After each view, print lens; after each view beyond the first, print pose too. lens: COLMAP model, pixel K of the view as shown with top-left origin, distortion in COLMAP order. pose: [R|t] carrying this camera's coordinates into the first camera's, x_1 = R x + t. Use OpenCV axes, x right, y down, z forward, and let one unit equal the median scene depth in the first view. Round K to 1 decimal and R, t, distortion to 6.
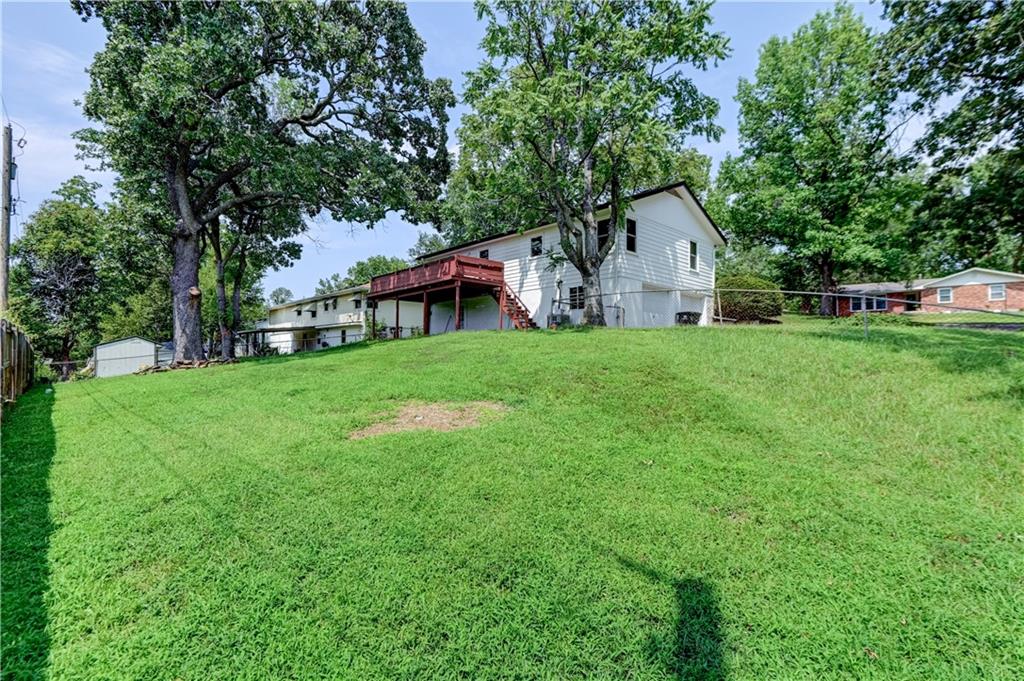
lens RADIAL K [[471.7, 0, 512.7], [0, 471.7, 342.9], [0, 0, 1]] dist [0.015544, -0.000398]
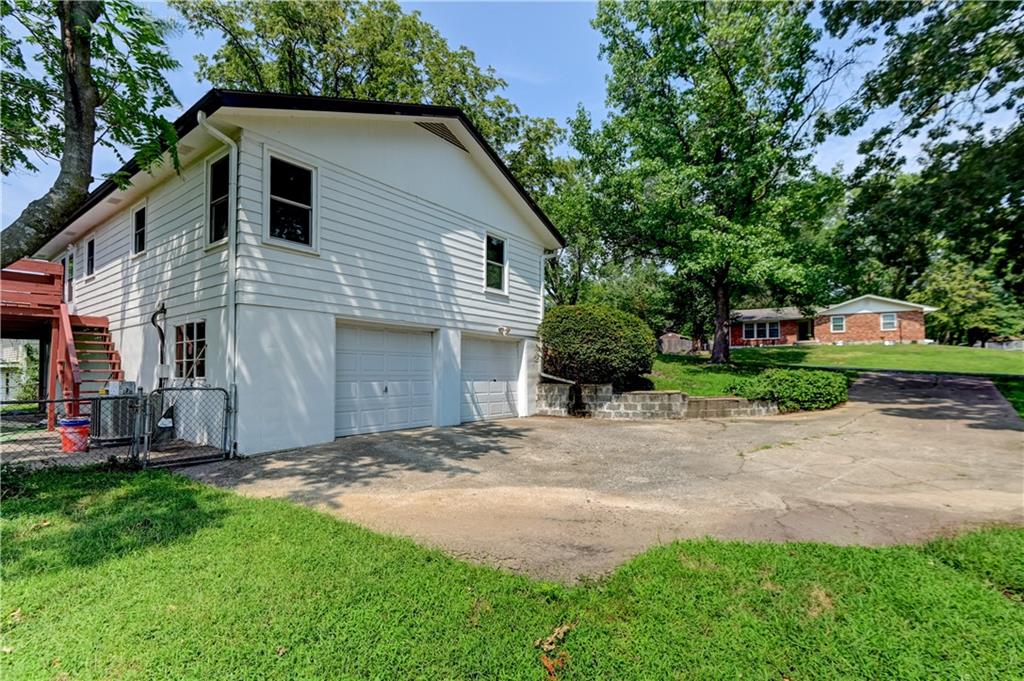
lens RADIAL K [[471.7, 0, 496.1], [0, 471.7, 361.8], [0, 0, 1]] dist [0.015544, -0.000398]
pose [[0.989368, 0.000767, 0.145435, 0.265956], [-0.001692, 0.999979, 0.006240, -0.067752], [-0.145427, -0.006420, 0.989348, 0.412052]]
